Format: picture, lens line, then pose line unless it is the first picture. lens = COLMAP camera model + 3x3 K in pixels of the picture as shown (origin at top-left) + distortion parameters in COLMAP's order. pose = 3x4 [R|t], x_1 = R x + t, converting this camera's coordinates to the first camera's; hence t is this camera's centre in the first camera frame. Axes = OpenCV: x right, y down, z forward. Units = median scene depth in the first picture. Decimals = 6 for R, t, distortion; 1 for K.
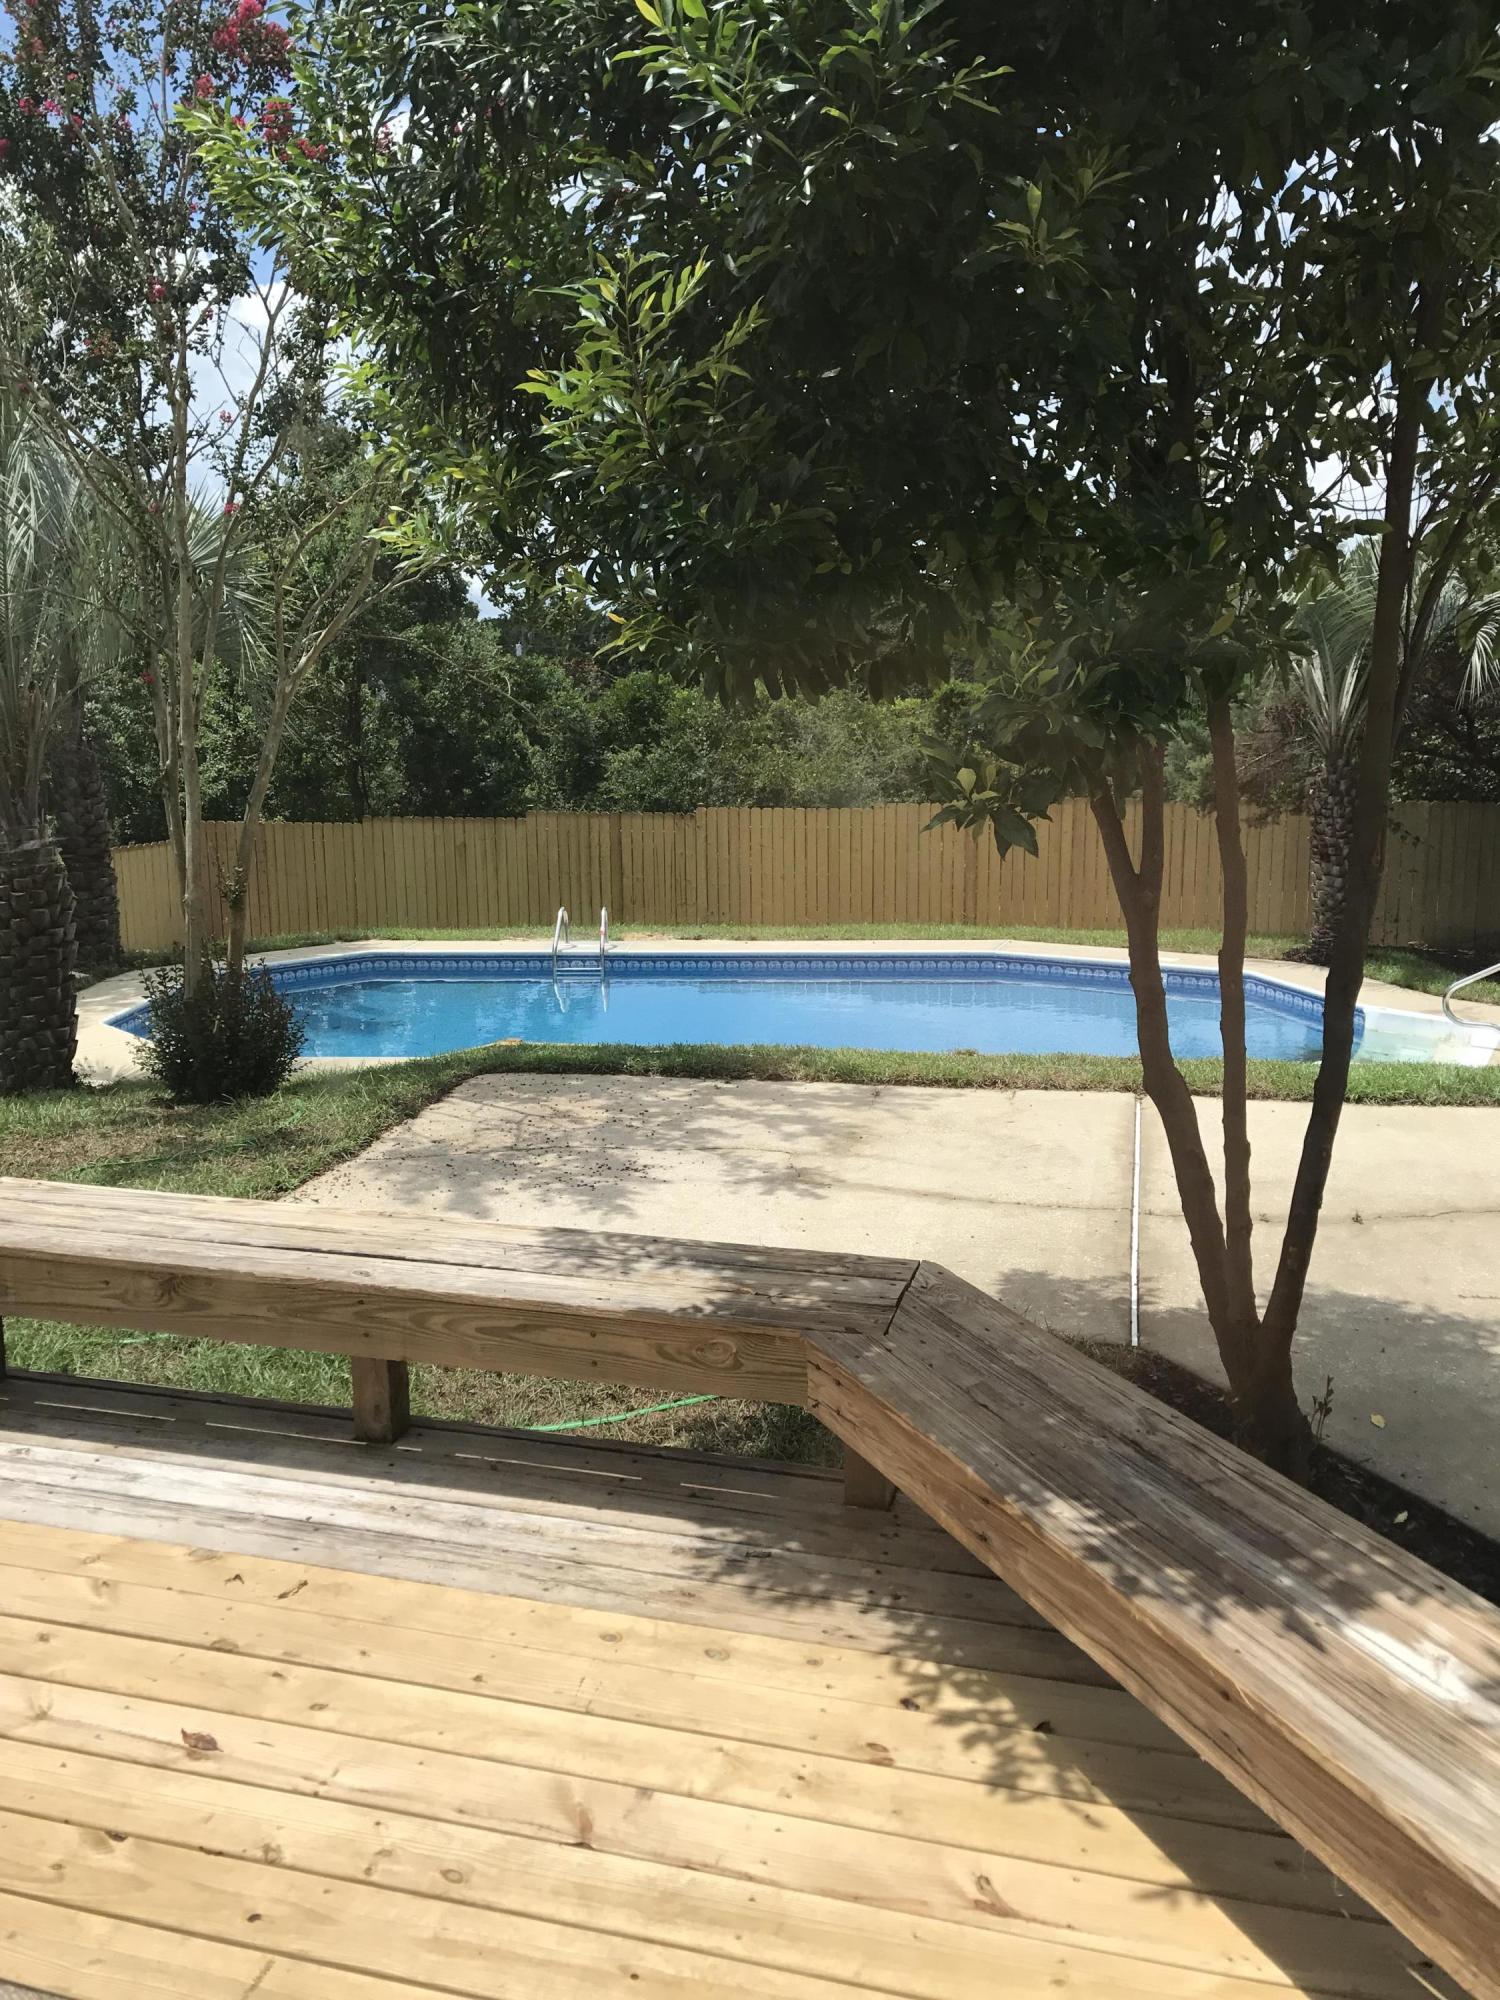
lens RADIAL K [[1646.2, 0, 715.7], [0, 1646.2, 1001.0], [0, 0, 1]] dist [0.038444, -0.046836]
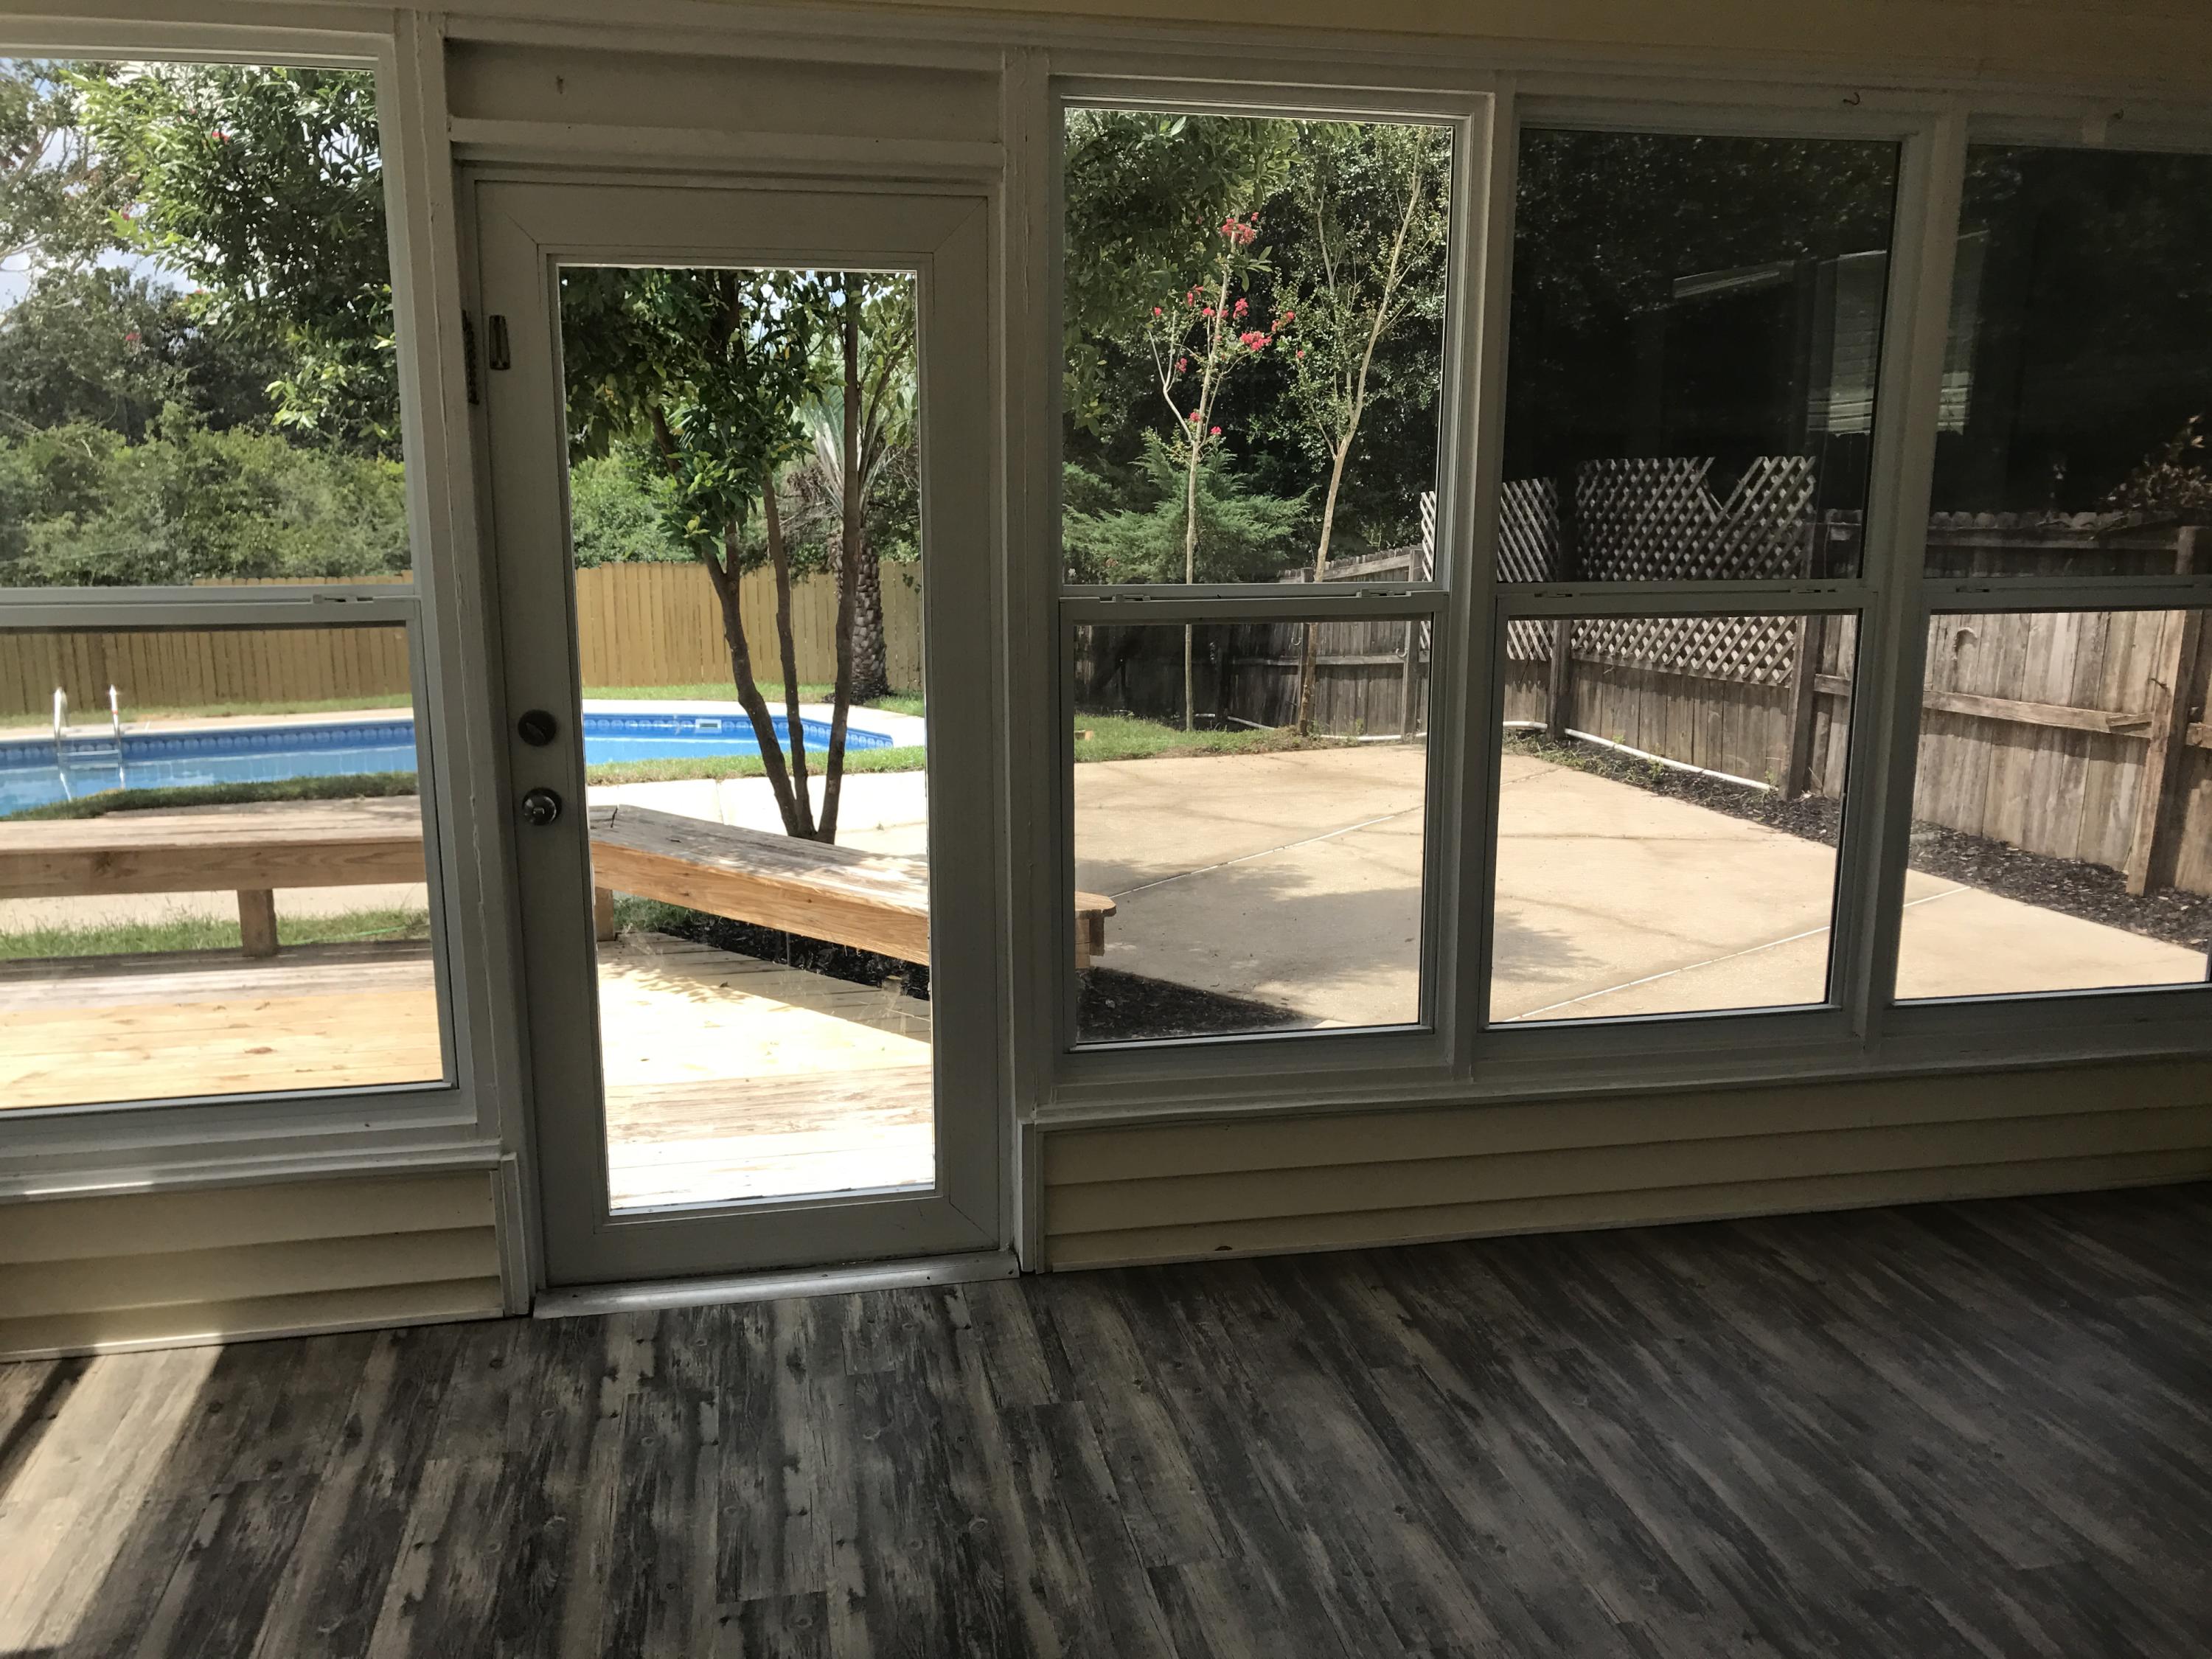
lens RADIAL K [[1820.7, 0, 1114.1], [0, 1820.7, 825.6], [0, 0, 1]] dist [0.038444, -0.046836]
pose [[0.881847, -0.085372, 0.463742, -0.056598], [0.078739, 0.996326, 0.033687, 0.030411], [-0.464914, 0.006808, 0.885329, -0.168041]]
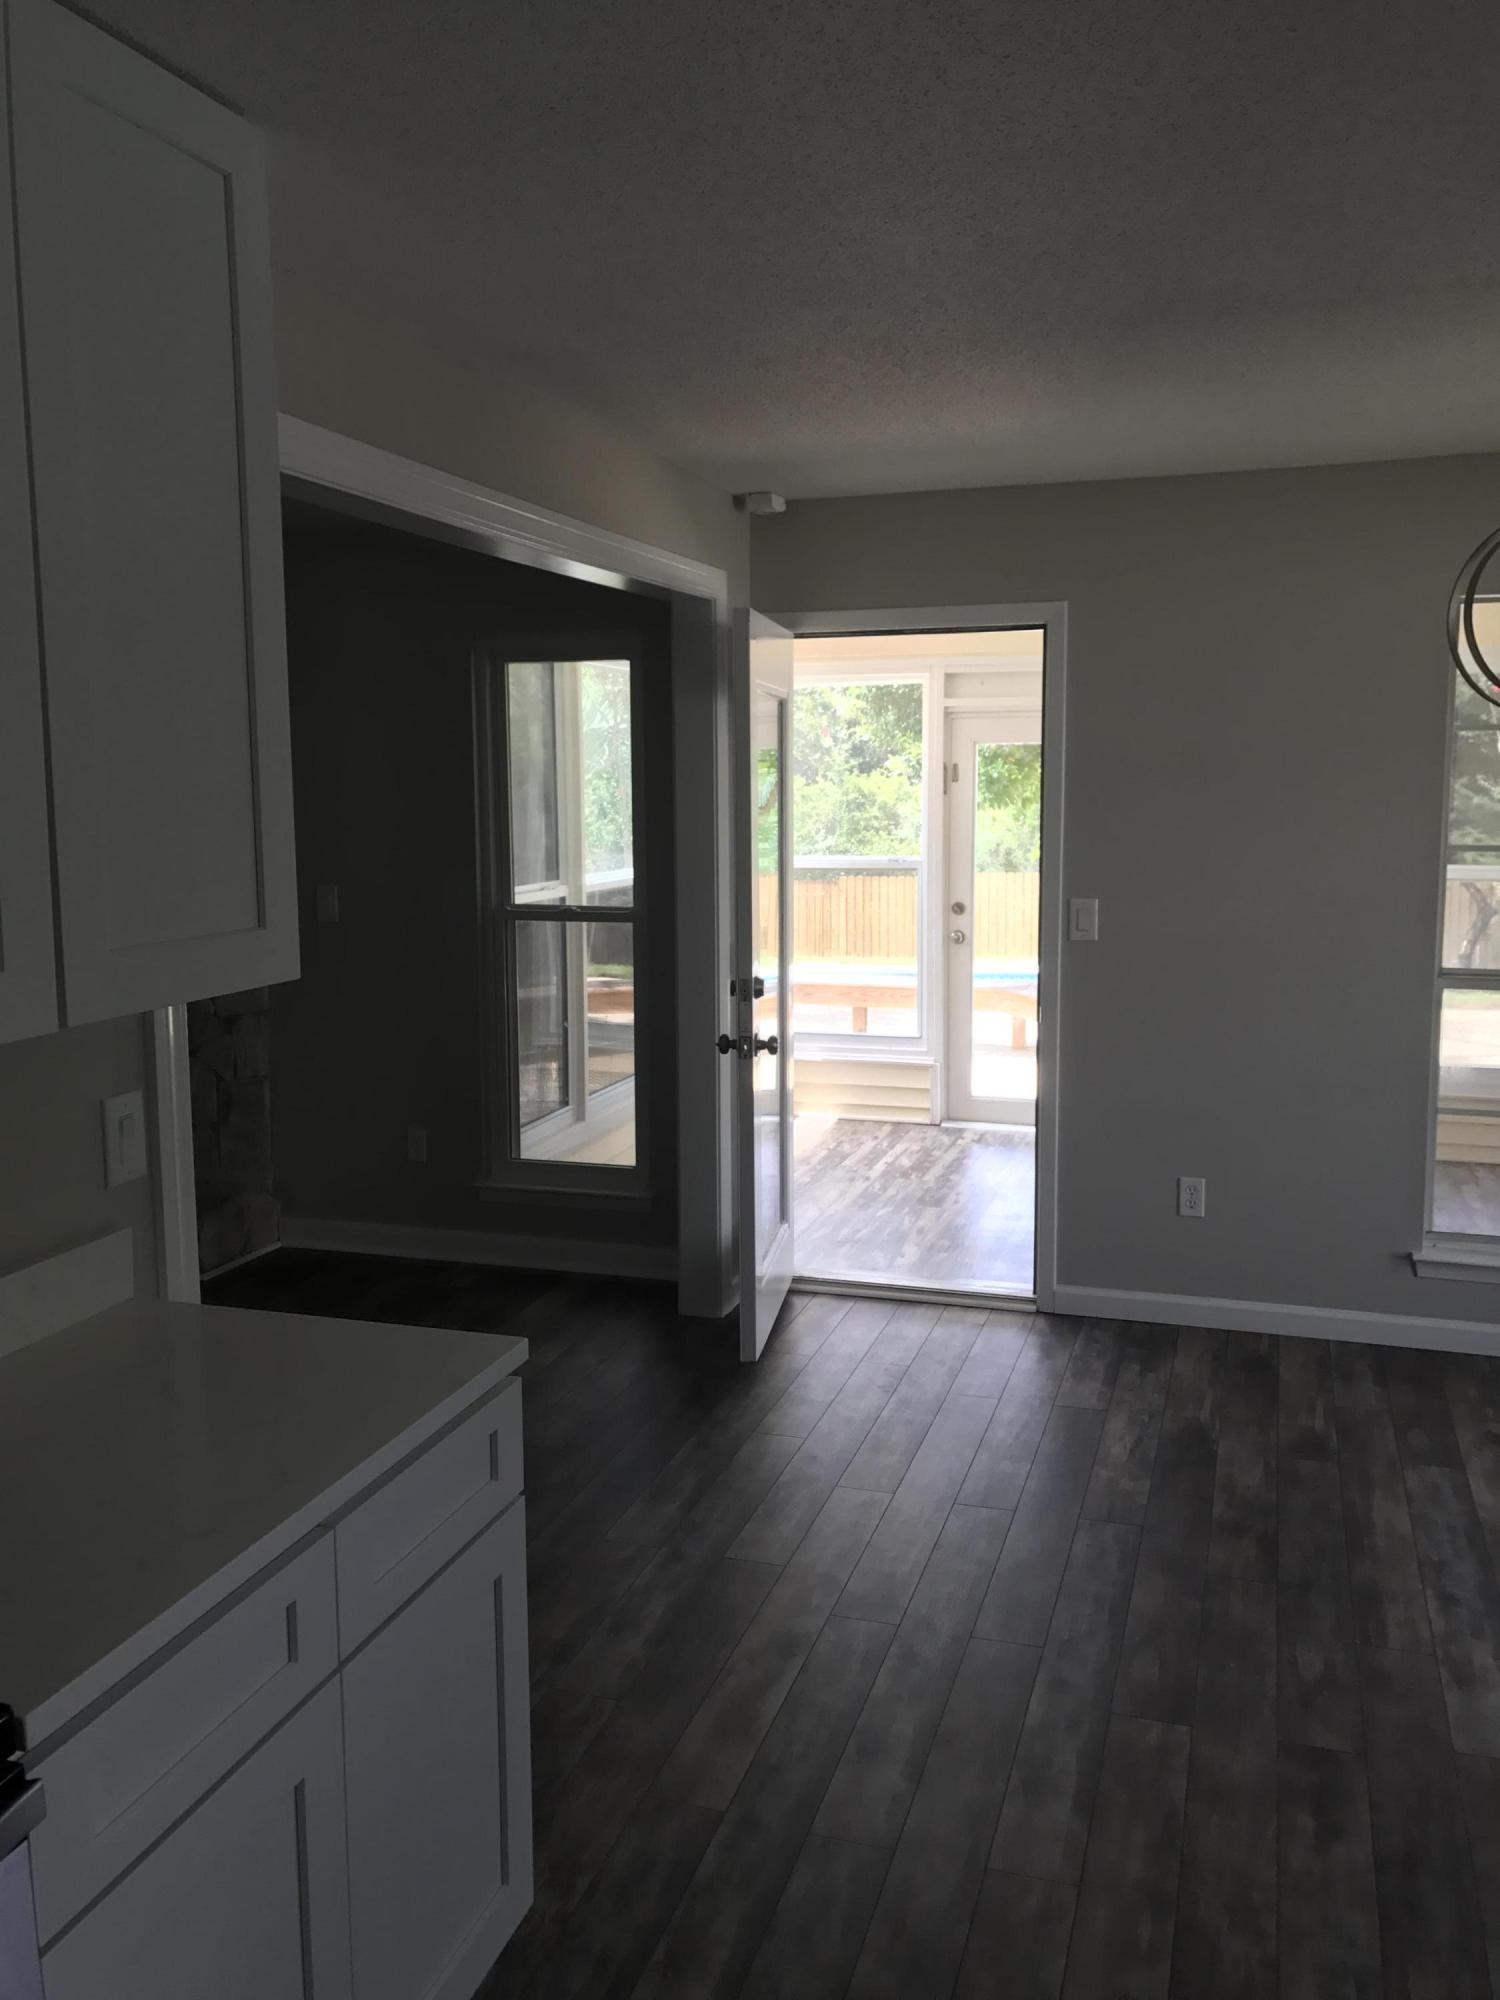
lens RADIAL K [[1646.2, 0, 715.7], [0, 1646.2, 1001.0], [0, 0, 1]] dist [0.038444, -0.046836]
pose [[0.999063, 0.003036, -0.043182, -0.071281], [-0.005352, 0.998548, -0.053612, 0.079595], [0.042957, 0.053792, 0.997628, -0.479514]]
